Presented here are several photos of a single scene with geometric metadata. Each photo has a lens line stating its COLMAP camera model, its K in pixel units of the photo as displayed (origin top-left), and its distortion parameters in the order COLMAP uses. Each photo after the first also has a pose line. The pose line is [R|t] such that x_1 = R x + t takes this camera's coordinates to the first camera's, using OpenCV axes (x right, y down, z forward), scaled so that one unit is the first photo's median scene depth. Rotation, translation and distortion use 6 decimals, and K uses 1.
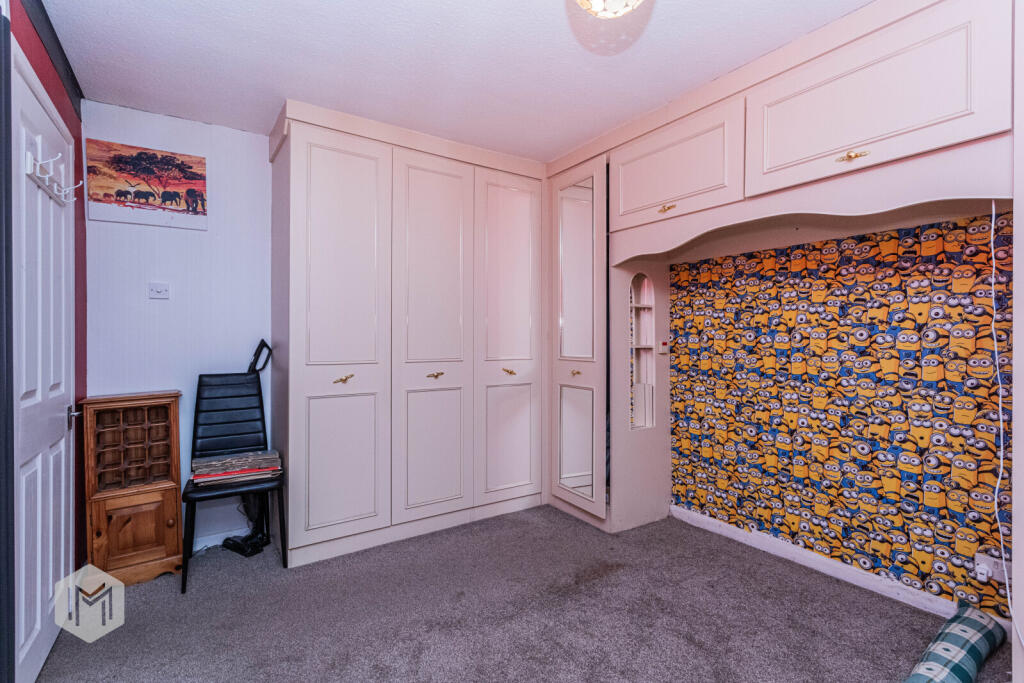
lens RADIAL K [[485.0, 0, 512.2], [0, 485.0, 338.8], [0, 0, 1]] dist [0.000675, 0.000988]
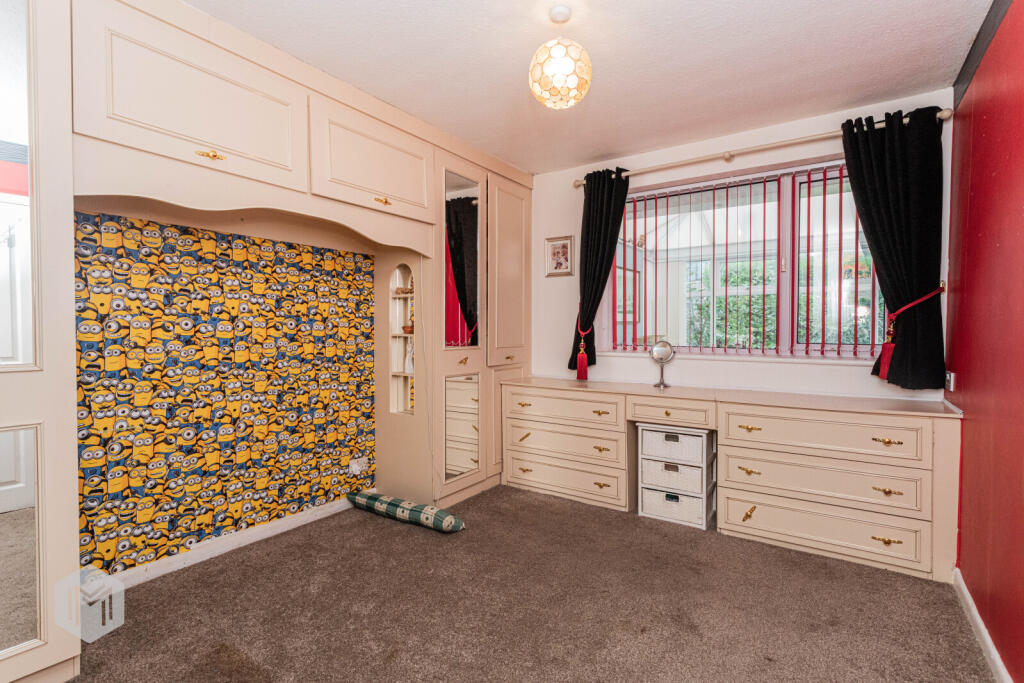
lens RADIAL K [[485.0, 0, 511.6], [0, 485.0, 340.9], [0, 0, 1]] dist [0.000675, 0.000988]
pose [[-0.375337, -0.016957, 0.926733, -0.552707], [0.004016, 0.999793, 0.019921, 0.009702], [-0.926880, 0.011199, -0.375191, 0.830967]]
